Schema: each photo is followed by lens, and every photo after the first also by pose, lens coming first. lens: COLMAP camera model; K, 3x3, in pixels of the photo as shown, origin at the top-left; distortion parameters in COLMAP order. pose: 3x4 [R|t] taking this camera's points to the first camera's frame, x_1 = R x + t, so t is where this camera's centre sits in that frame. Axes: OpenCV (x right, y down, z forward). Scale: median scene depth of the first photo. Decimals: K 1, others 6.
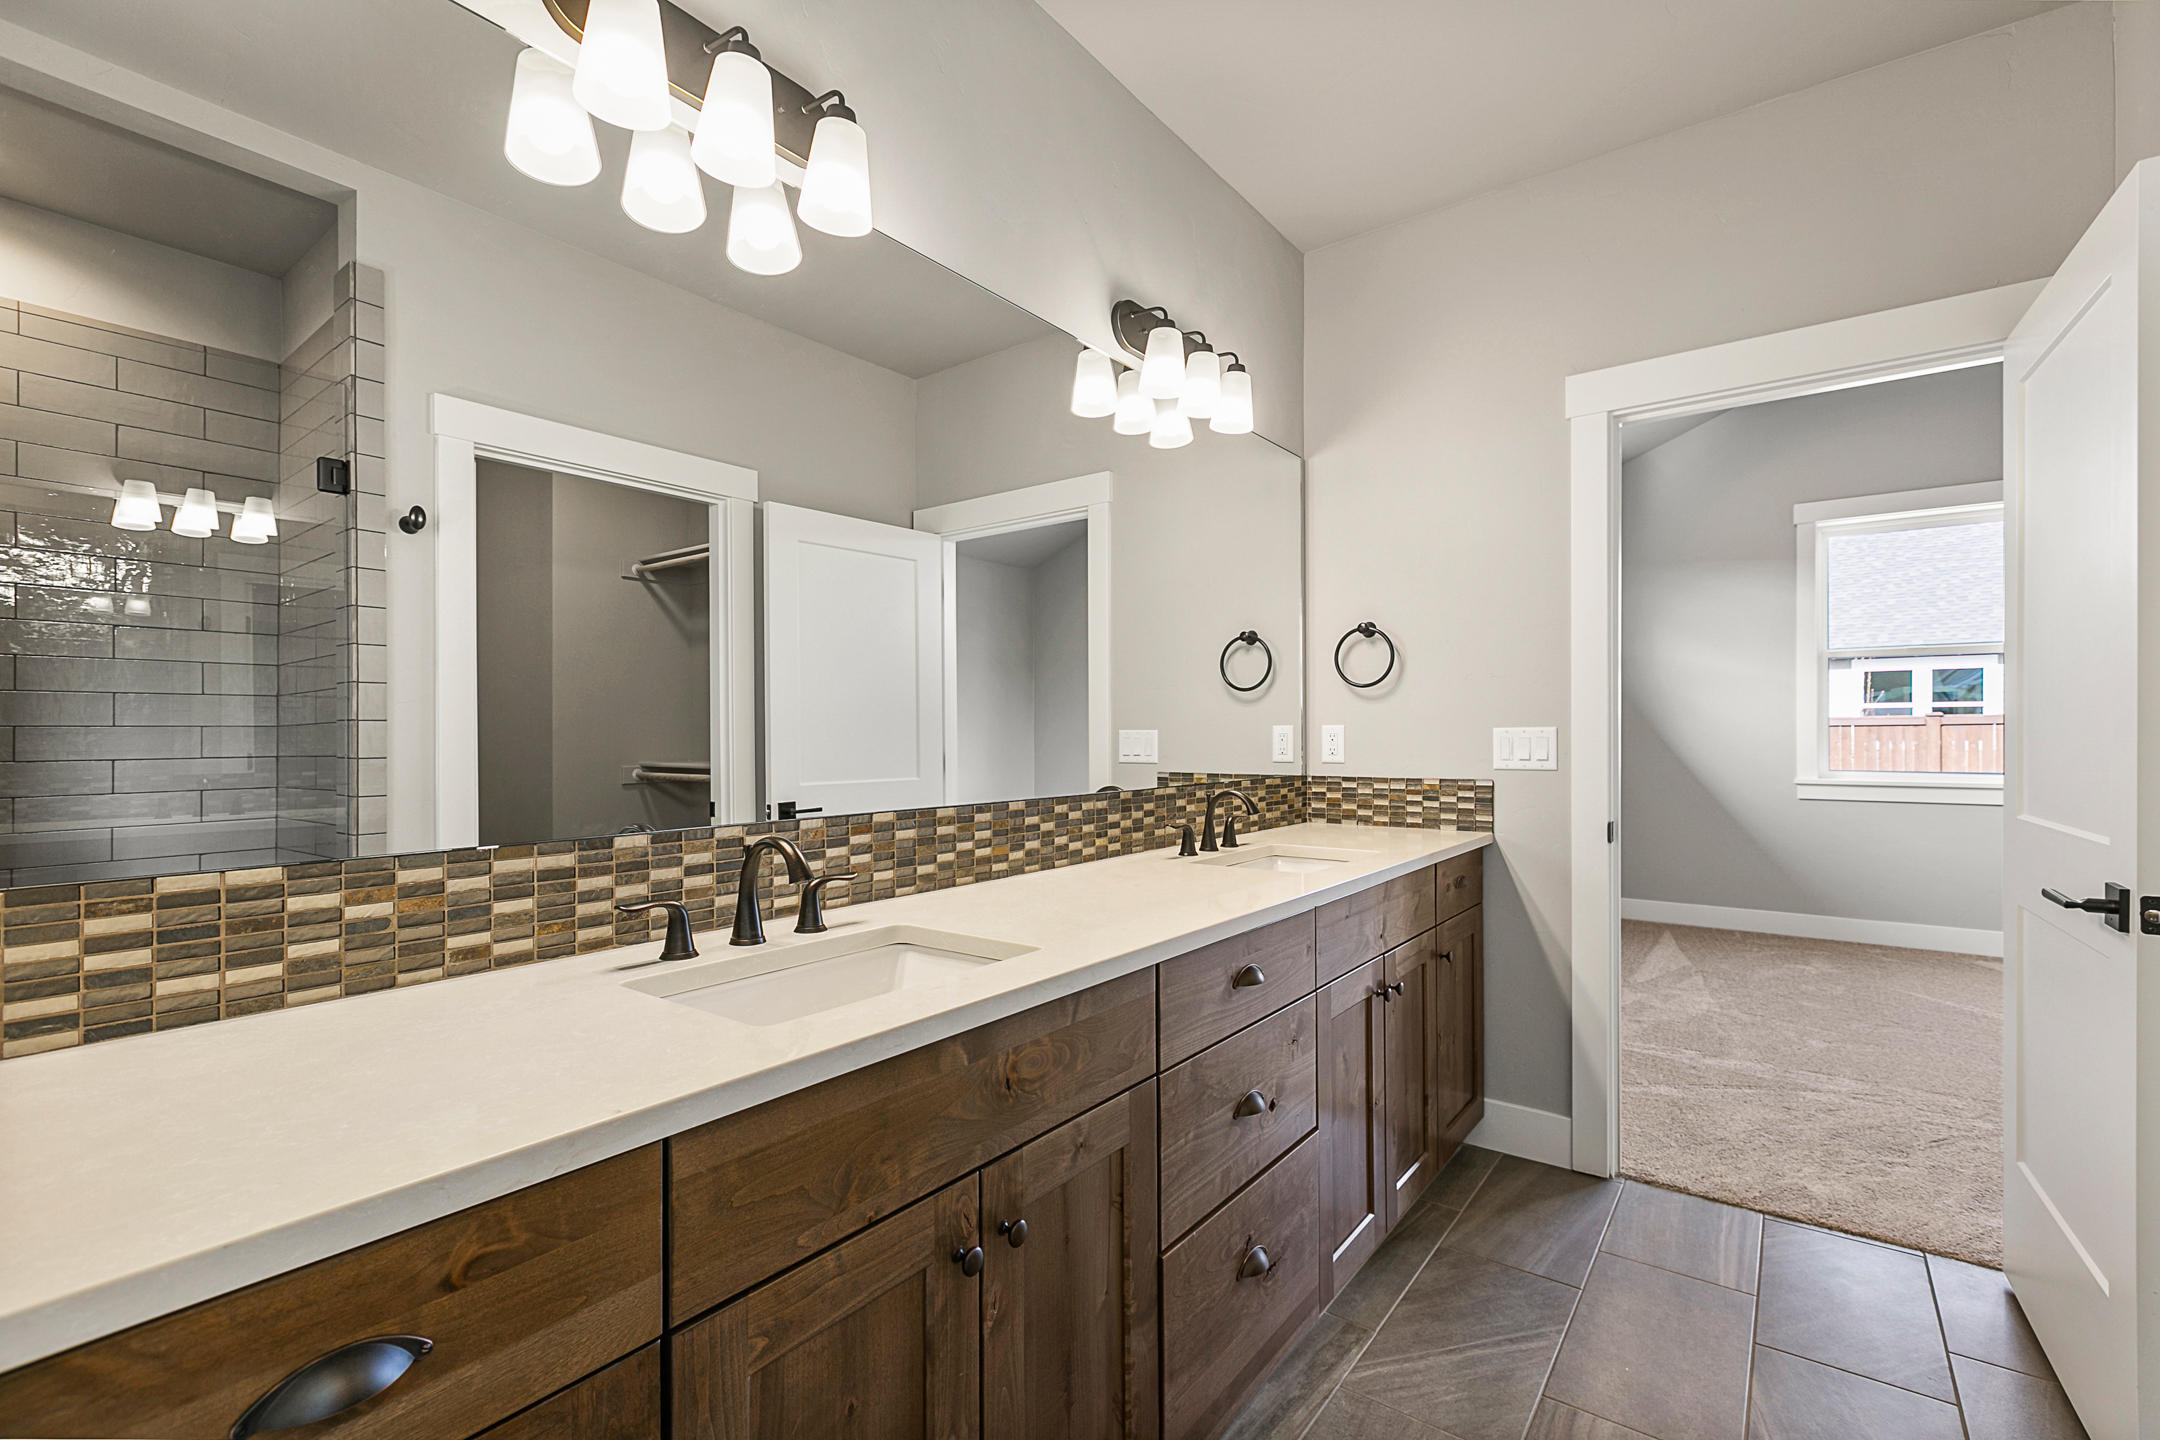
lens RADIAL K [[955.2, 0, 1048.8], [0, 955.2, 727.6], [0, 0, 1]] dist [-0.001011, -0.000022]
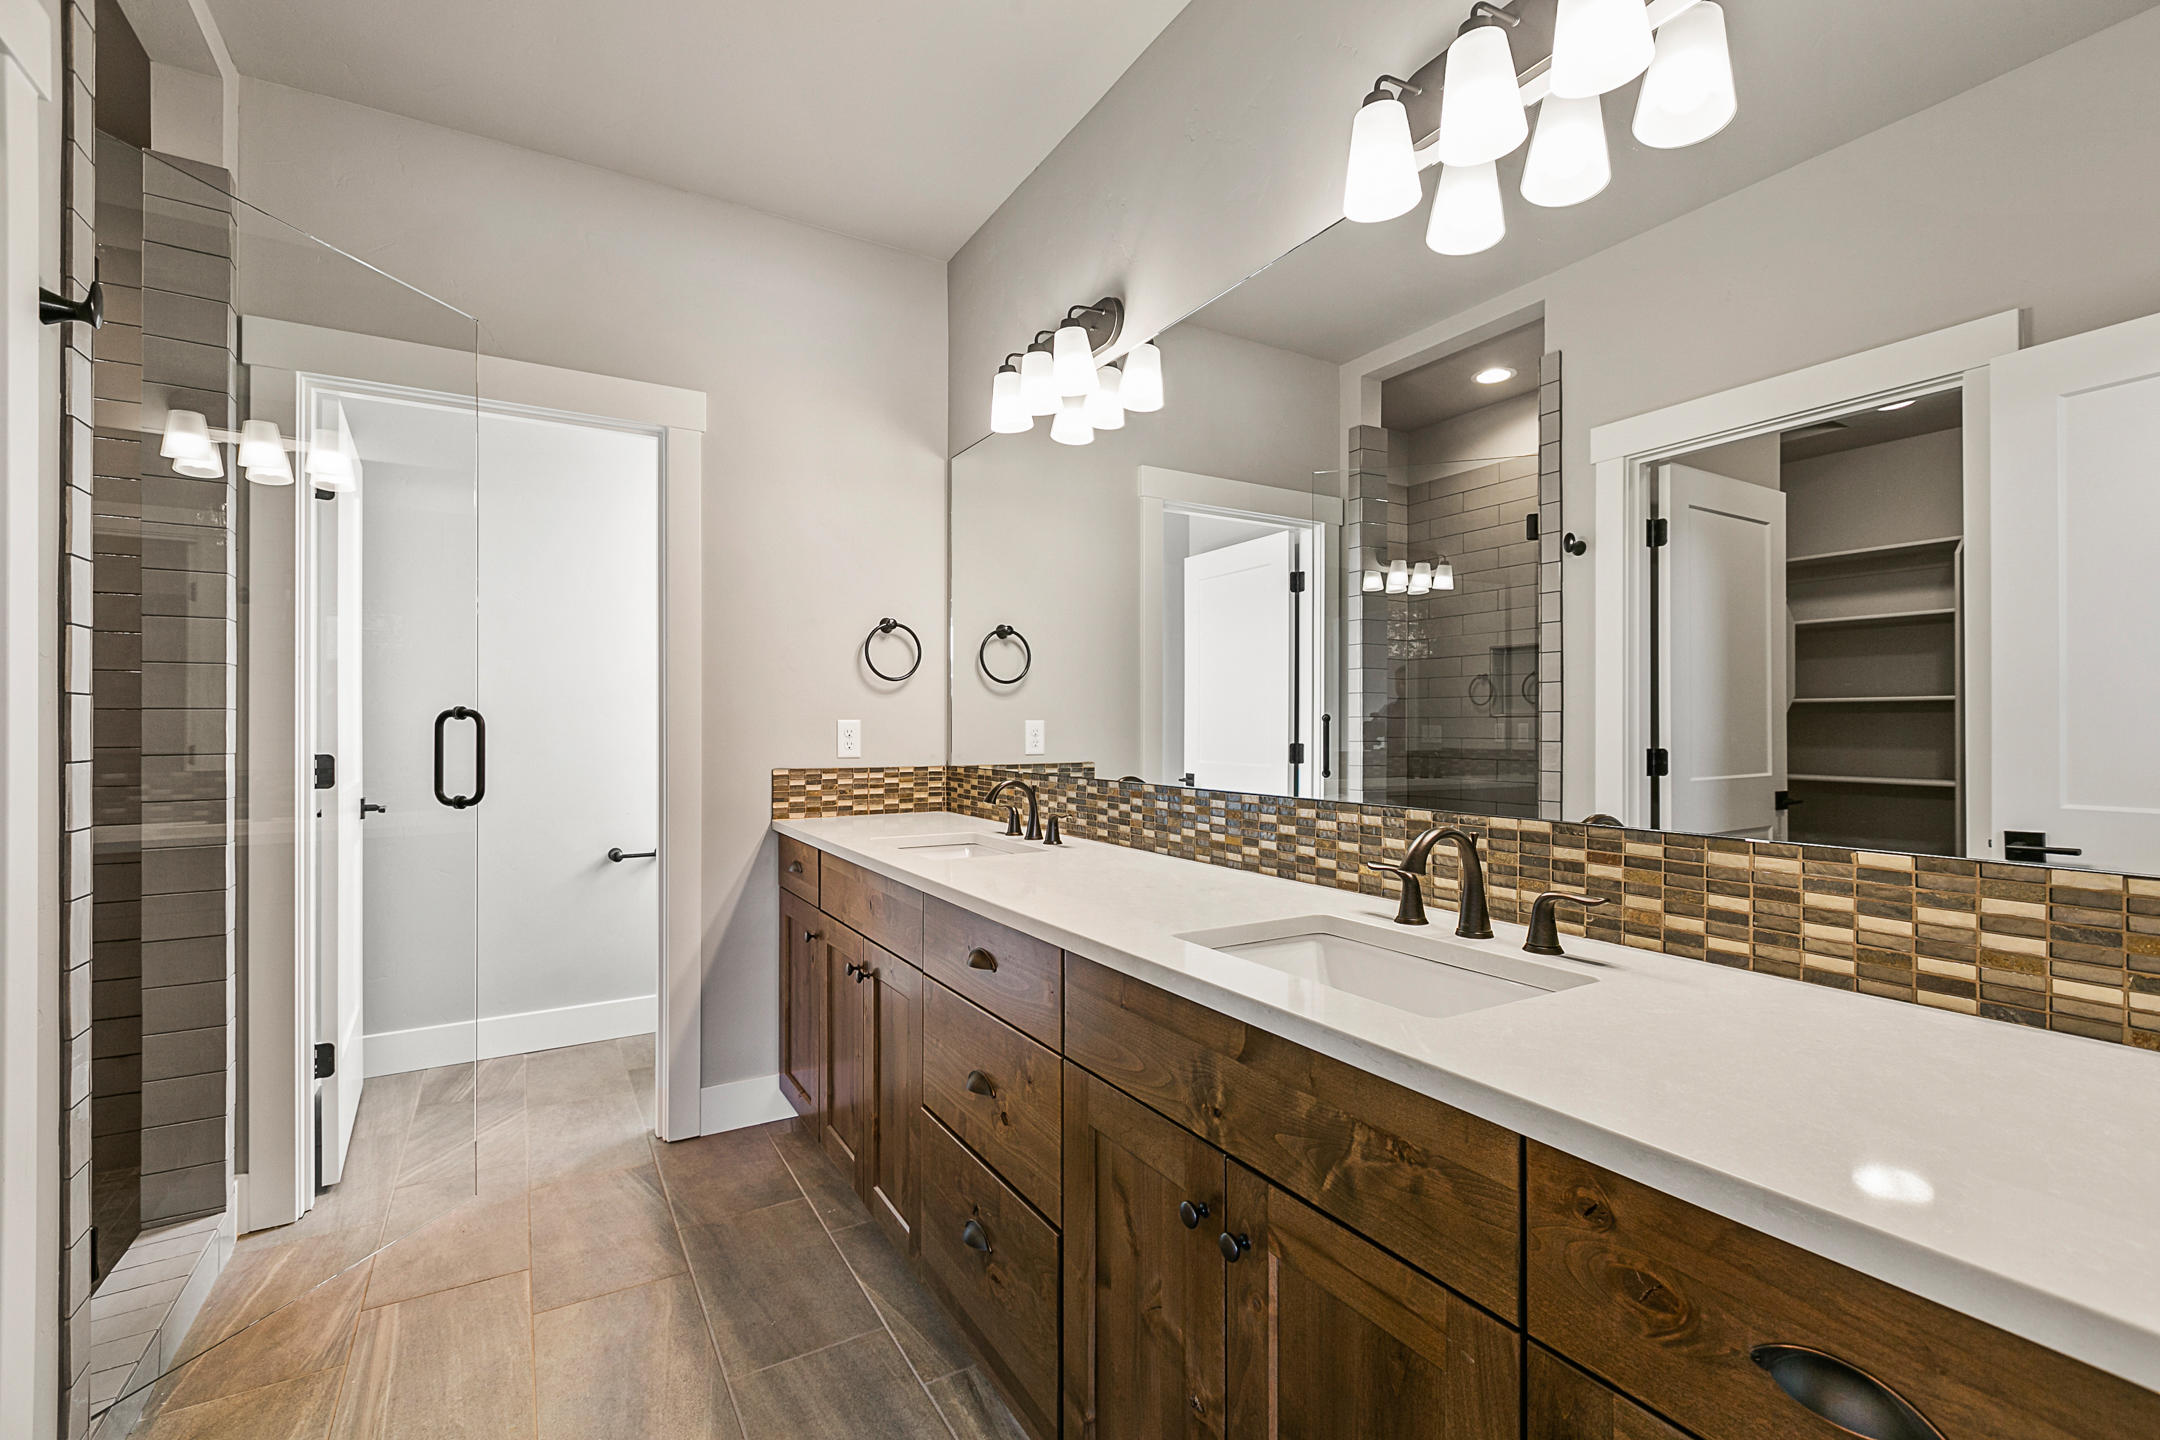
lens RADIAL K [[955.2, 0, 1048.8], [0, 955.2, 727.6], [0, 0, 1]] dist [-0.001011, -0.000022]
pose [[-0.377471, 0.006333, -0.926000, 0.973059], [0.008382, 0.999959, 0.003422, 0.005238], [0.925984, -0.006470, -0.377508, 1.230100]]
